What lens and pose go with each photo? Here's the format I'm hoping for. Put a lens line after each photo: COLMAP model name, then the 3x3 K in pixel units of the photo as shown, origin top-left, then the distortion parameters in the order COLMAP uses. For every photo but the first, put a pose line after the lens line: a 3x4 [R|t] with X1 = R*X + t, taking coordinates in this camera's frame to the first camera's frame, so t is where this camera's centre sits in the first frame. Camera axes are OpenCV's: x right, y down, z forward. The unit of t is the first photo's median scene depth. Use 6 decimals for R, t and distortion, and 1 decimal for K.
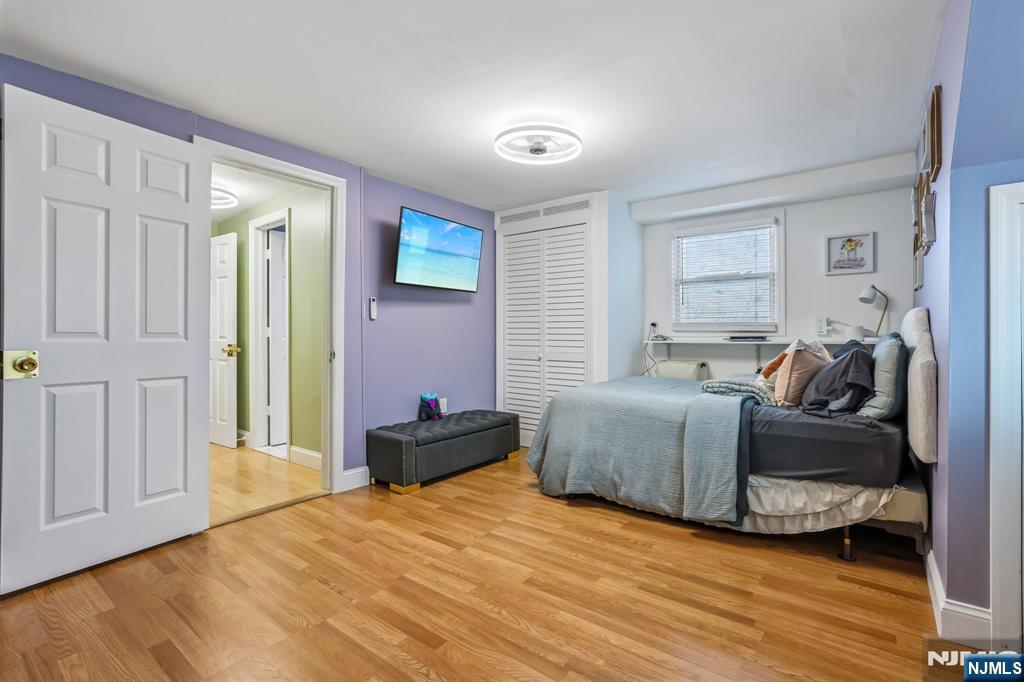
lens RADIAL K [[473.9, 0, 509.0], [0, 473.9, 337.0], [0, 0, 1]] dist [0.000125, -0.000042]
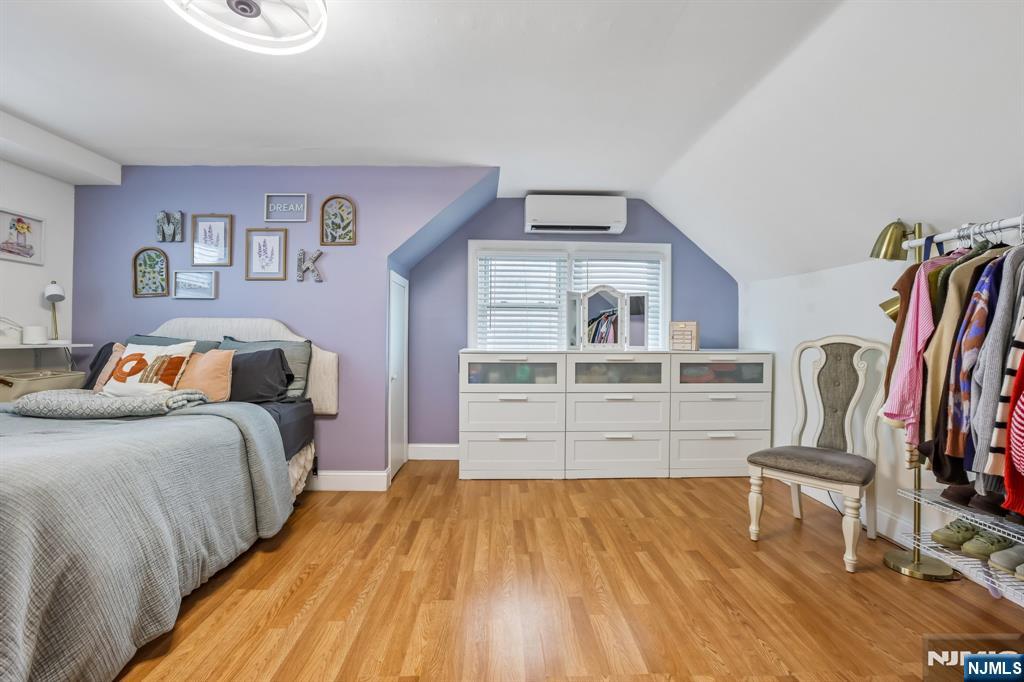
lens RADIAL K [[473.9, 0, 509.0], [0, 473.9, 337.0], [0, 0, 1]] dist [0.000125, -0.000042]
pose [[-0.634089, 0.006758, 0.773231, -0.663267], [-0.001696, 0.999947, -0.010130, 0.004376], [-0.773258, -0.007735, -0.634044, 1.297004]]
